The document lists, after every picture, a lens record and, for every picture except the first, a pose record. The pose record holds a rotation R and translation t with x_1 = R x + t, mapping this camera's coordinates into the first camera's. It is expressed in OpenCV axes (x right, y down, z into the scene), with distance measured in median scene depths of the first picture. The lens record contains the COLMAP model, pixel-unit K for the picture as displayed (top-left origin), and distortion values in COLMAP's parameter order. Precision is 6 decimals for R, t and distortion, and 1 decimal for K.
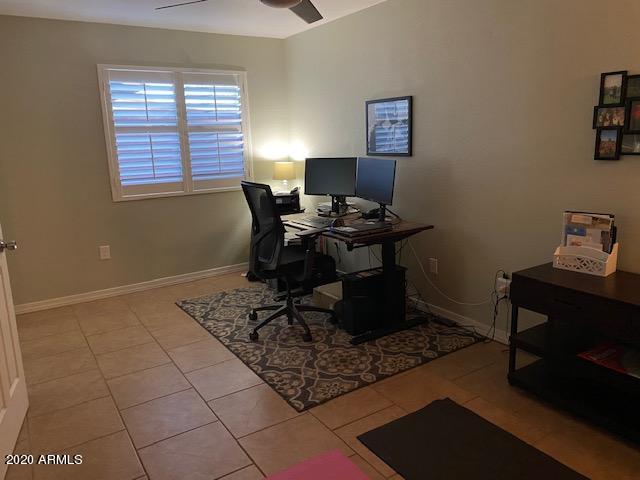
lens RADIAL K [[486.4, 0, 321.4], [0, 486.4, 239.3], [0, 0, 1]] dist [0.007045, -0.000045]
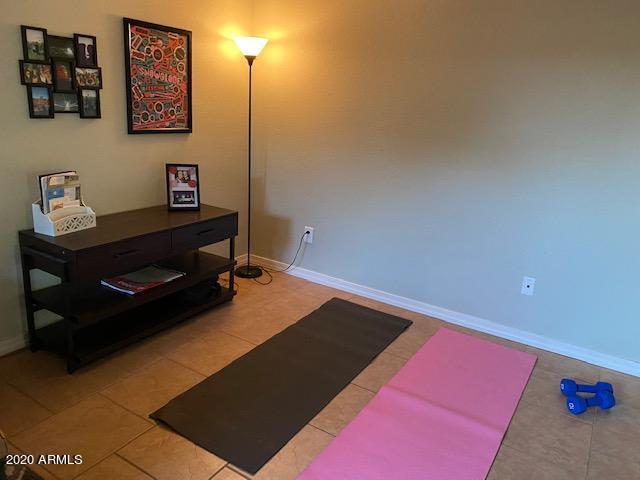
lens RADIAL K [[486.4, 0, 321.0], [0, 486.4, 239.7], [0, 0, 1]] dist [0.007045, -0.000045]
pose [[-0.434677, -0.255800, 0.863494, -0.586386], [0.137131, 0.928833, 0.344187, -0.199664], [-0.890085, 0.268022, -0.368665, 0.940626]]
